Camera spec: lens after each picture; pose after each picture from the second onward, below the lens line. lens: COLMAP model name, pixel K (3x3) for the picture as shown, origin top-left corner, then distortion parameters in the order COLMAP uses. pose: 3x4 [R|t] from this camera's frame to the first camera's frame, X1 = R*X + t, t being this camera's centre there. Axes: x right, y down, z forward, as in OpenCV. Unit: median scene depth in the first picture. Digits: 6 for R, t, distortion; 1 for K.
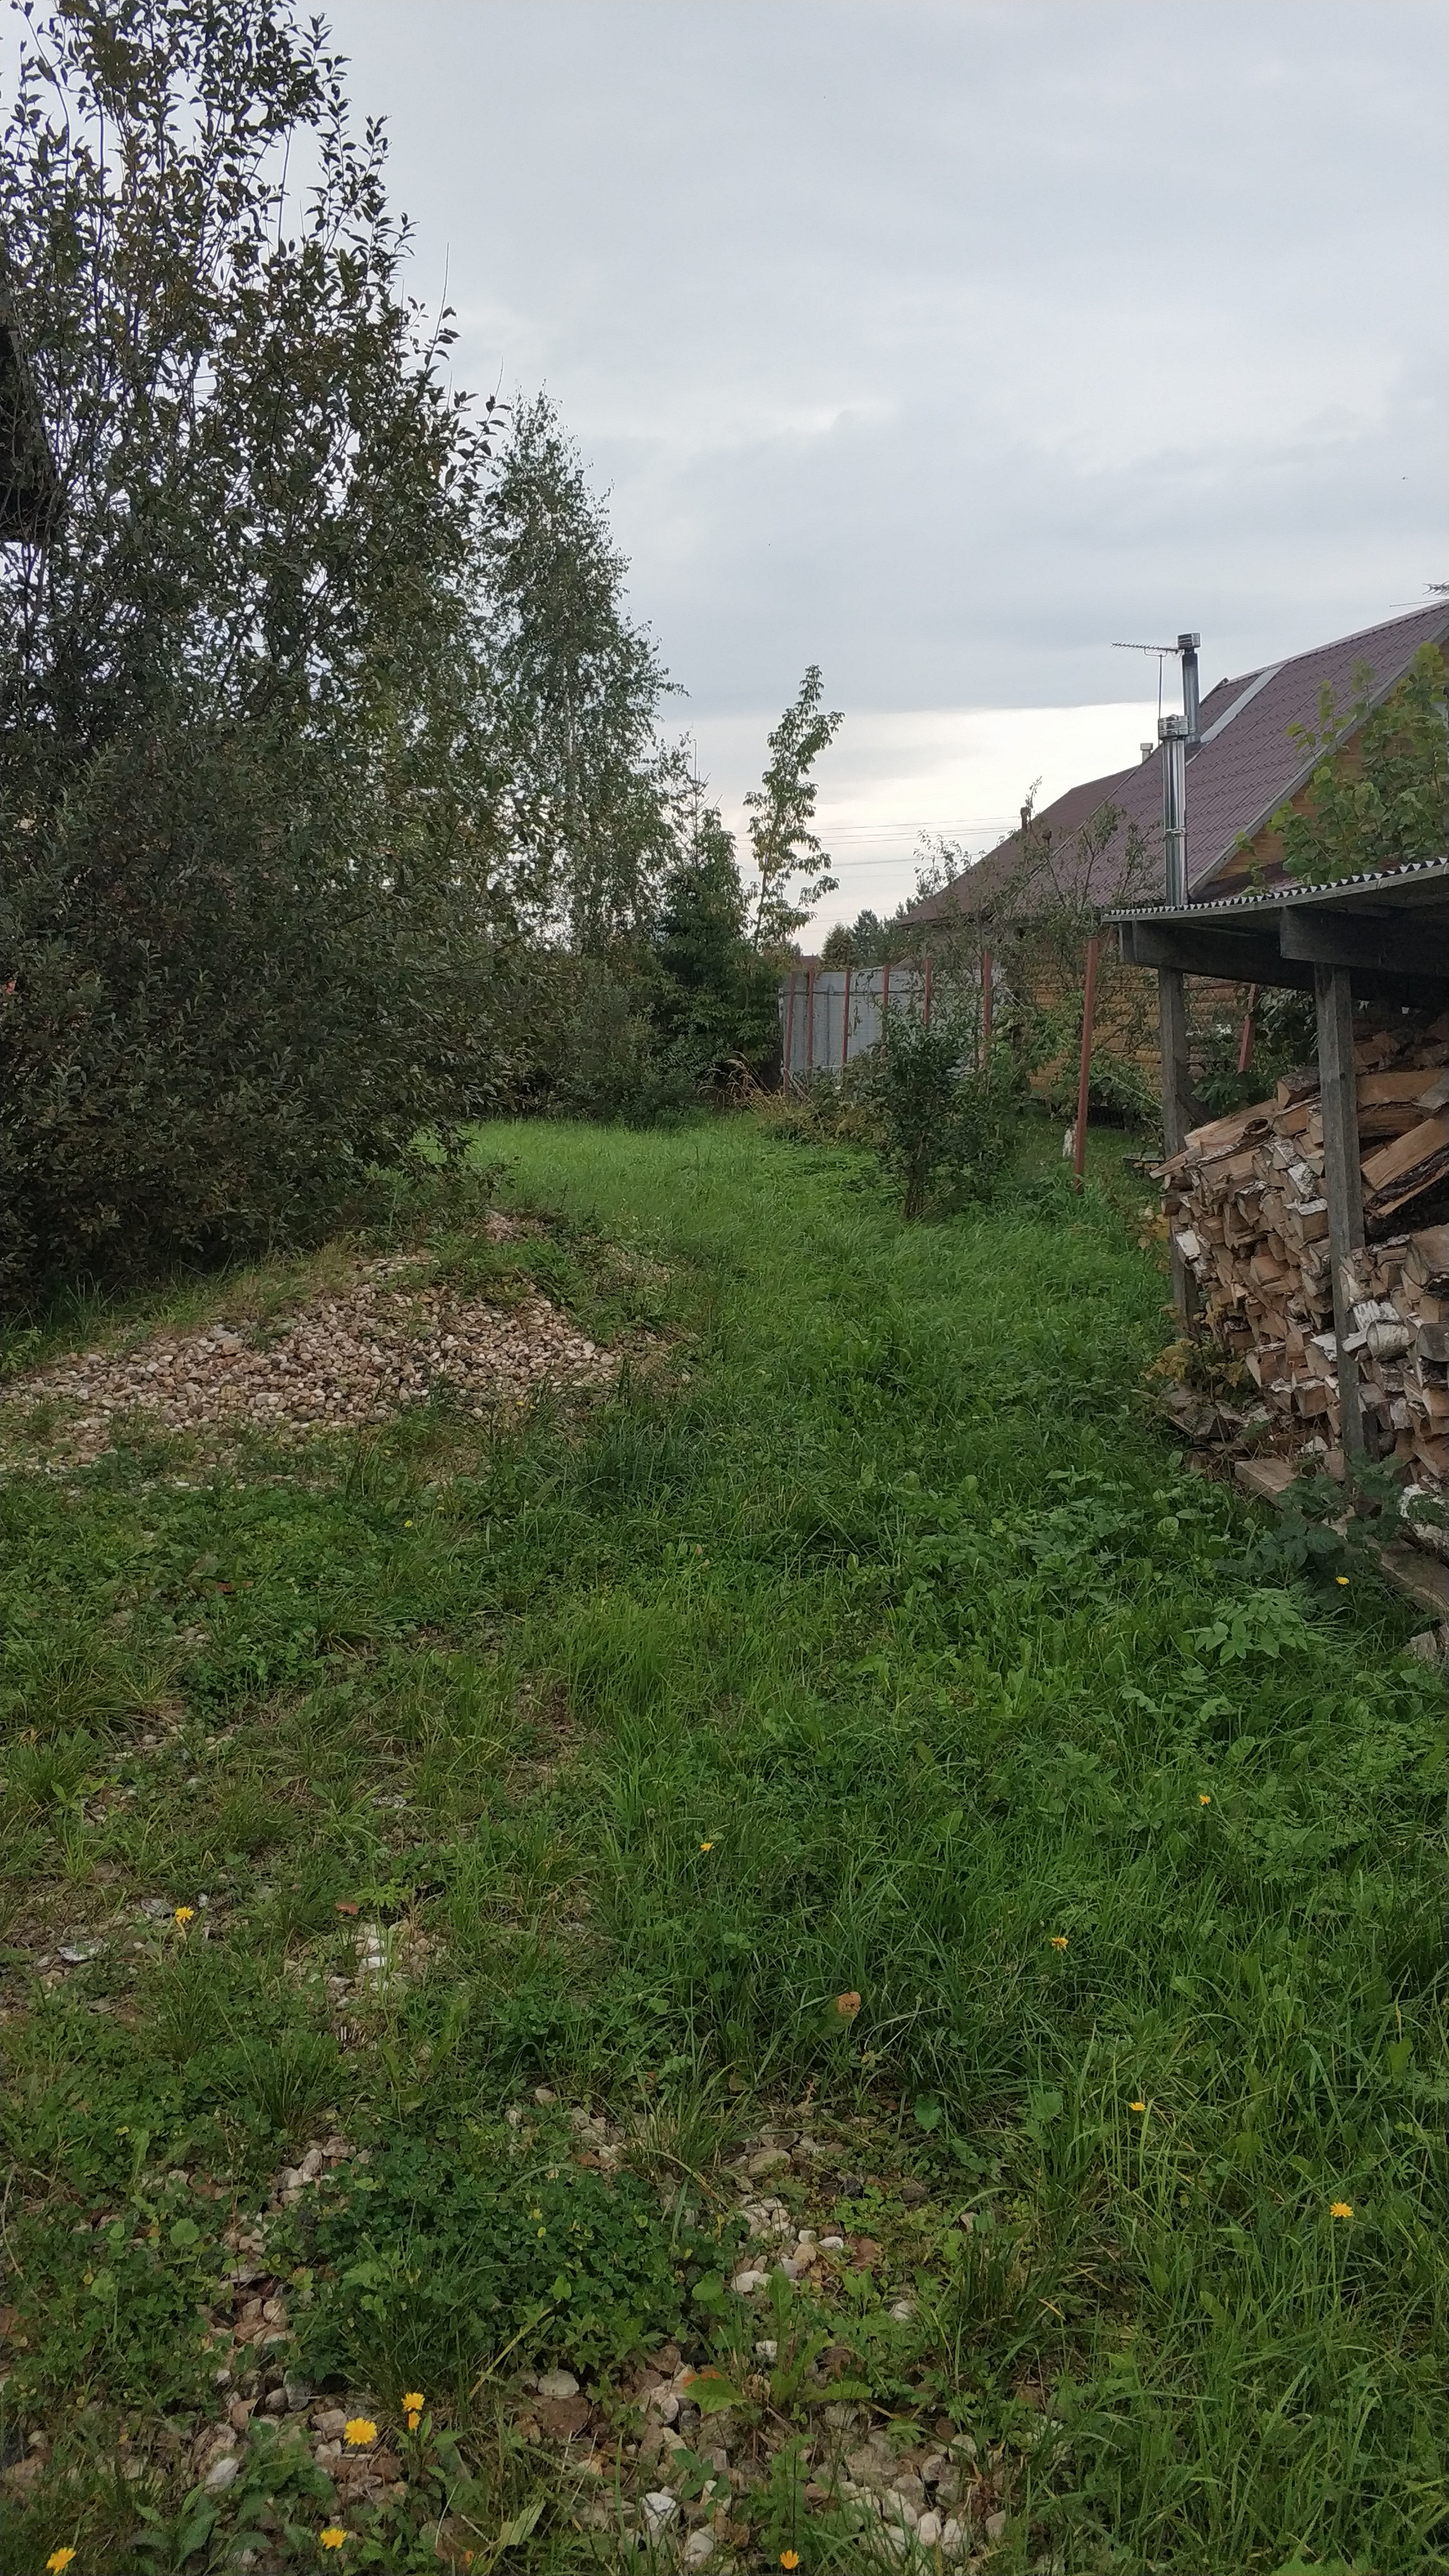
lens RADIAL K [[2043.7, 0, 741.7], [0, 2043.7, 1276.2], [0, 0, 1]] dist [0.165718, -0.339027]
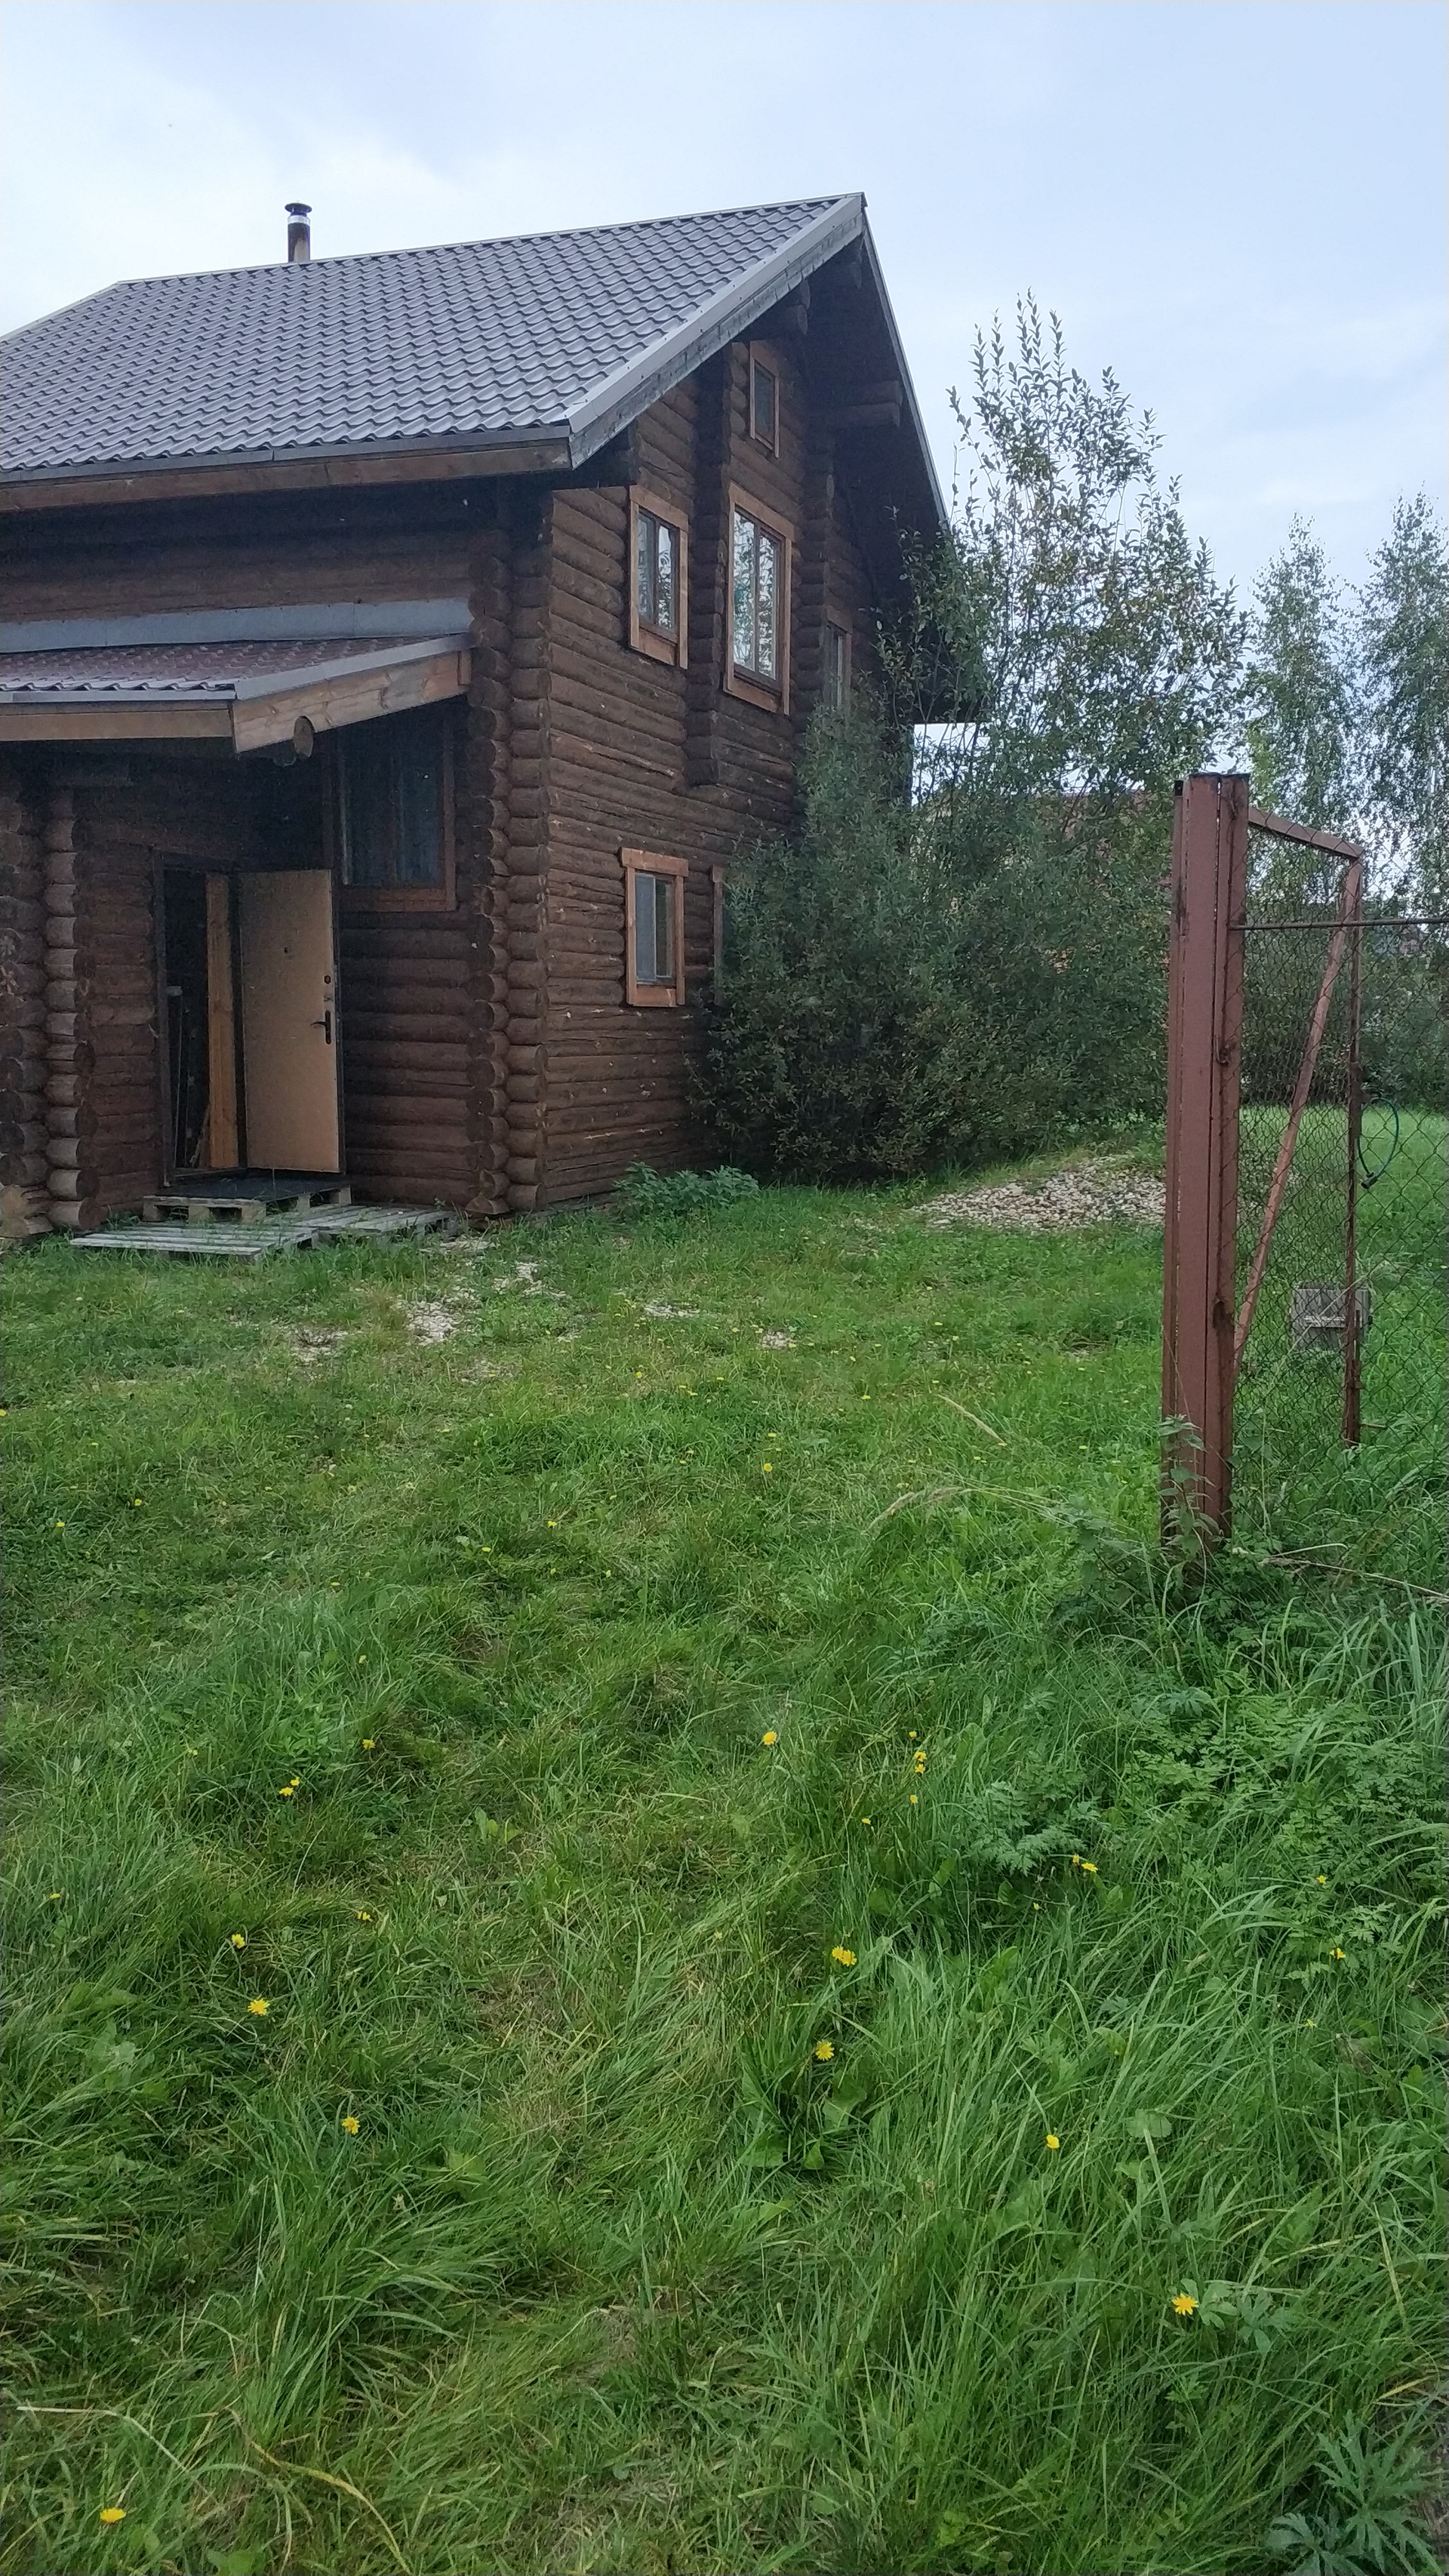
lens RADIAL K [[2043.7, 0, 741.7], [0, 2043.7, 1276.2], [0, 0, 1]] dist [0.165718, -0.339027]
pose [[0.899638, 0.052701, -0.433445, 0.252365], [-0.054702, 0.998472, 0.007862, 0.078006], [0.433197, 0.016637, 0.901146, -0.598084]]
